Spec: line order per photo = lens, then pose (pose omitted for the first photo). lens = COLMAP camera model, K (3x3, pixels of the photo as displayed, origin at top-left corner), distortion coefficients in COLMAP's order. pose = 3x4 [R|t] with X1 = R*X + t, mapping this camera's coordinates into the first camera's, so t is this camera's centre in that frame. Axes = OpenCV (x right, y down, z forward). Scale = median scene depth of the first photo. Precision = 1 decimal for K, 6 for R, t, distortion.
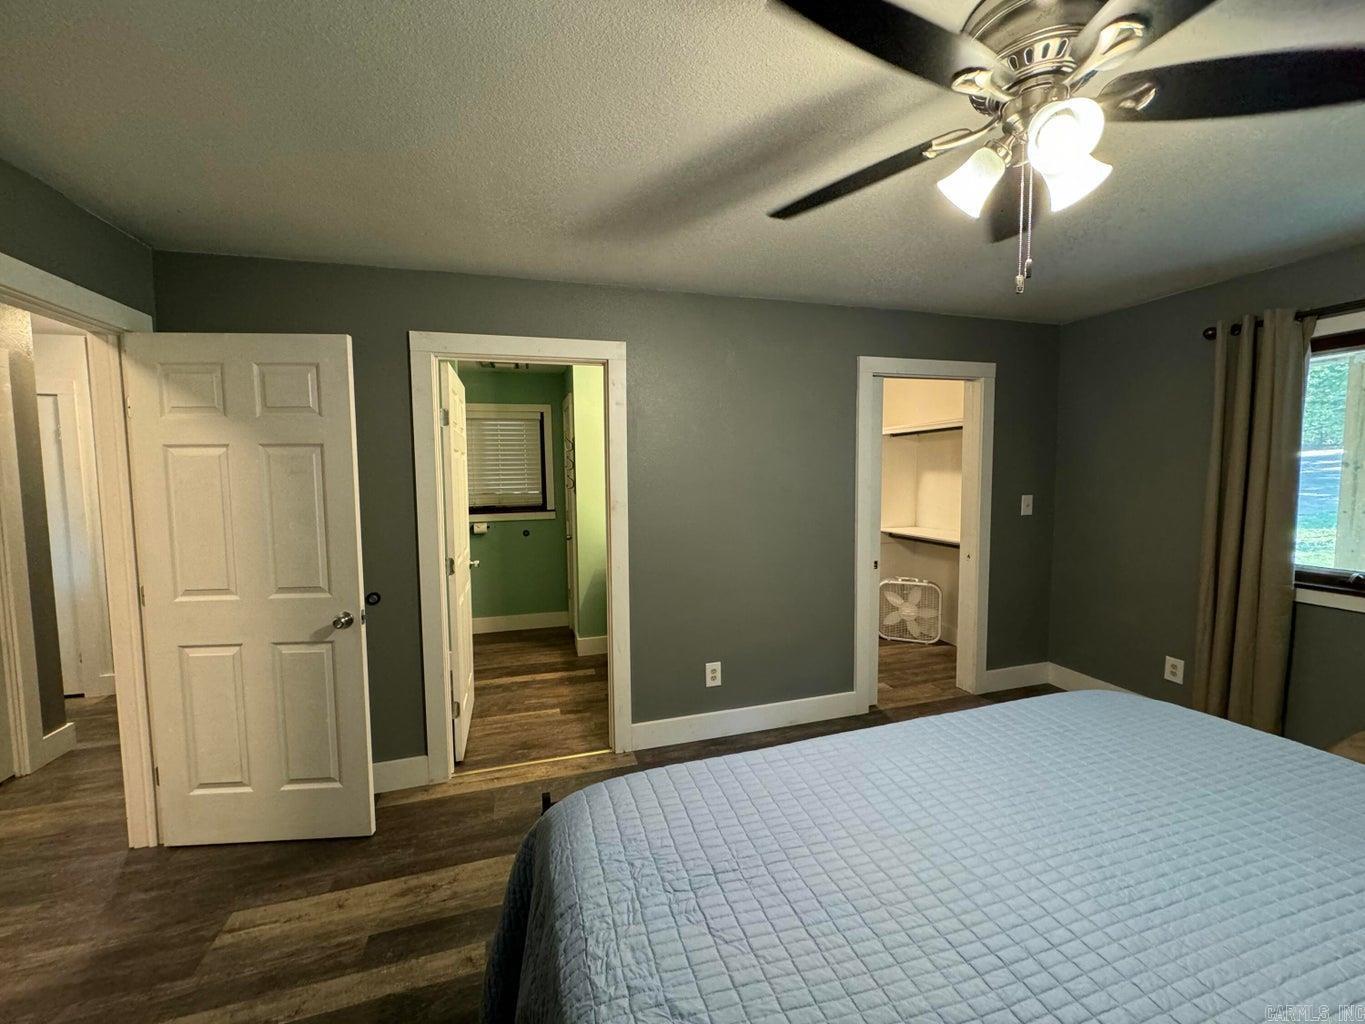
lens RADIAL K [[542.5, 0, 678.0], [0, 542.5, 510.3], [0, 0, 1]] dist [0.001023, 0.000238]
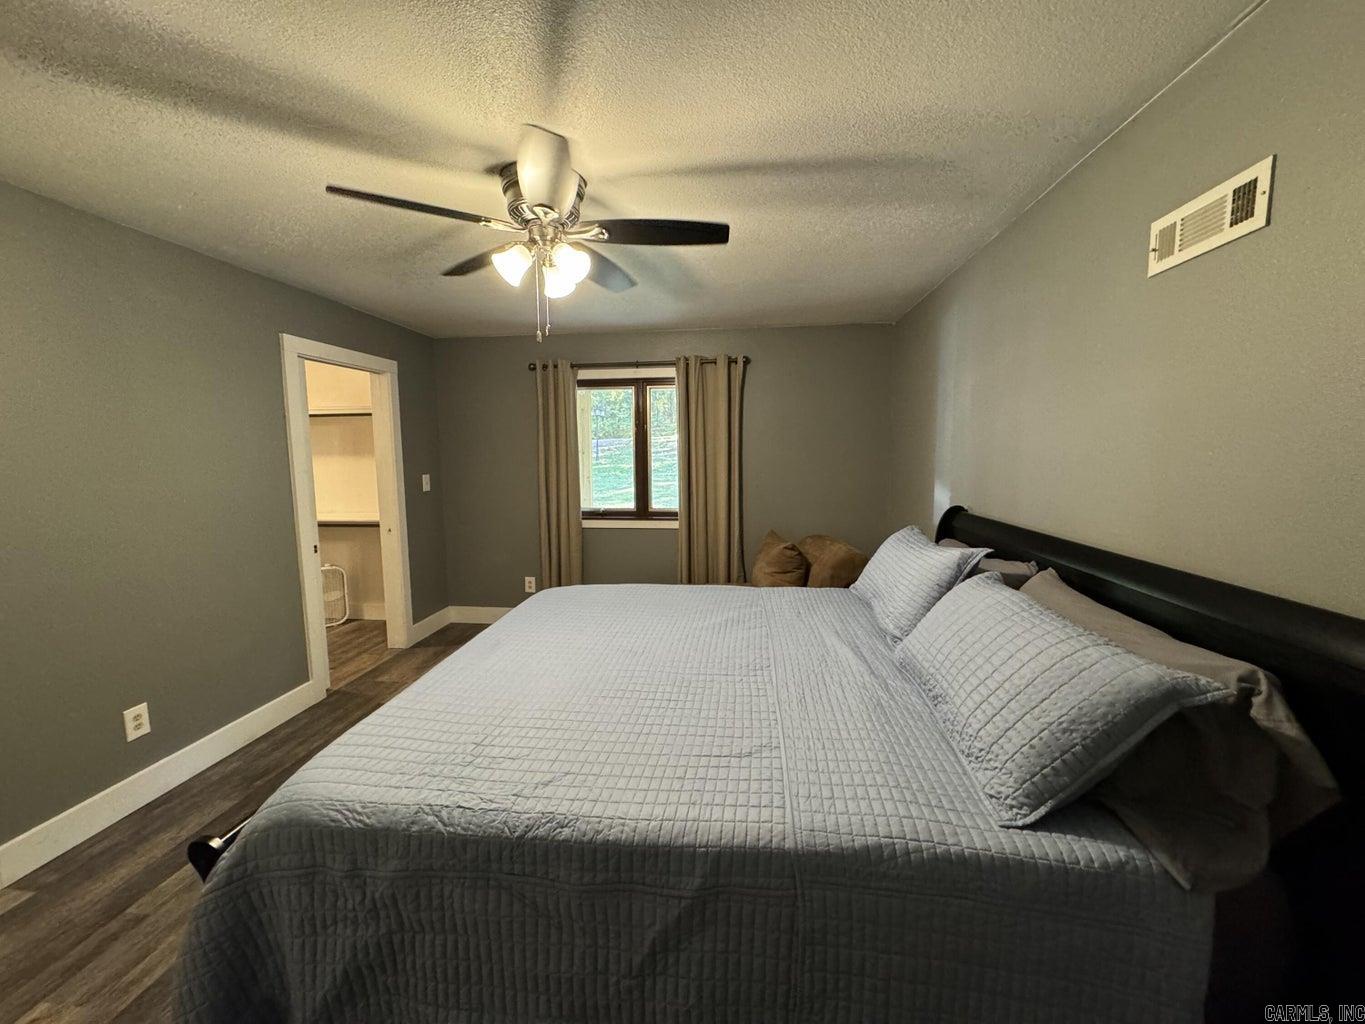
lens RADIAL K [[542.5, 0, 678.0], [0, 542.5, 510.3], [0, 0, 1]] dist [0.001023, 0.000238]
pose [[0.404000, -0.091789, 0.910142, -0.259588], [0.069030, 0.995175, 0.069723, 0.006166], [-0.912151, 0.034659, 0.408387, -0.010287]]
